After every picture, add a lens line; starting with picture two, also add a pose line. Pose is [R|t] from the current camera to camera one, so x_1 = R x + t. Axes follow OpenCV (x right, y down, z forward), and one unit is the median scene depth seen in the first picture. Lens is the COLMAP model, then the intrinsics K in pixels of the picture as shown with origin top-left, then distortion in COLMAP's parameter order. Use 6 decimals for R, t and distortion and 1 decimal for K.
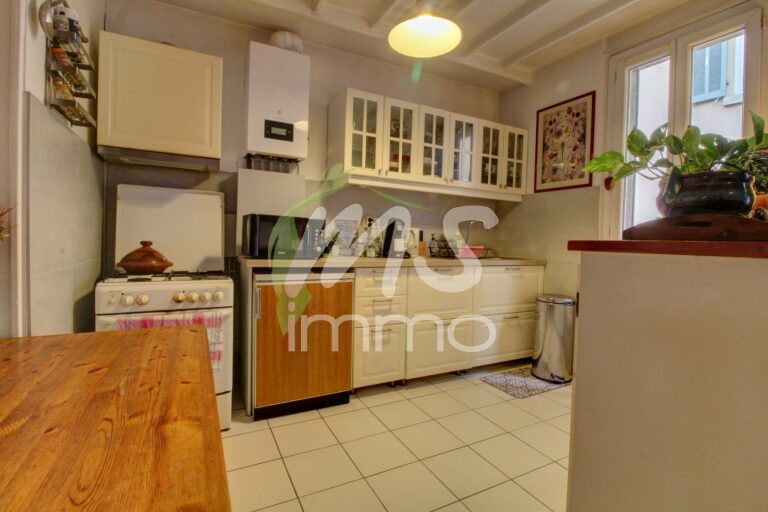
lens RADIAL K [[363.7, 0, 381.7], [0, 363.7, 252.3], [0, 0, 1]] dist [0.025459, 0.000075]
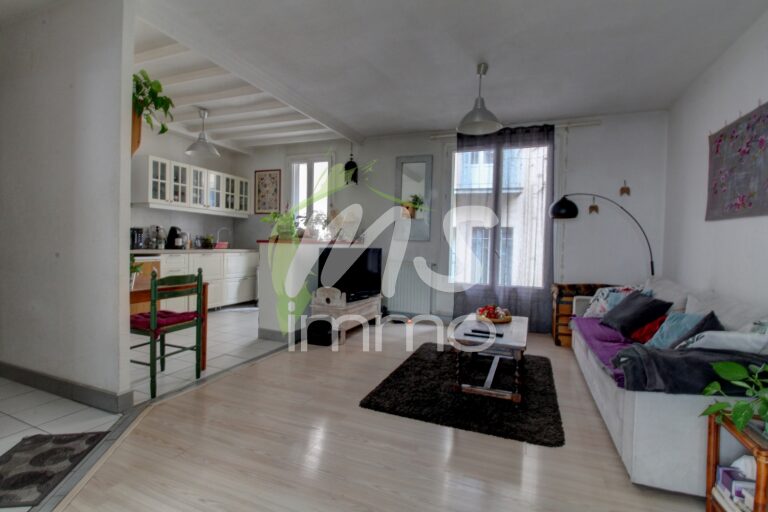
lens RADIAL K [[363.7, 0, 380.9], [0, 363.7, 253.3], [0, 0, 1]] dist [0.025459, 0.000075]
pose [[0.762740, -0.019920, 0.646398, -0.325203], [0.007970, 0.999739, 0.021404, 0.005177], [-0.646656, -0.011174, 0.762700, -0.915722]]
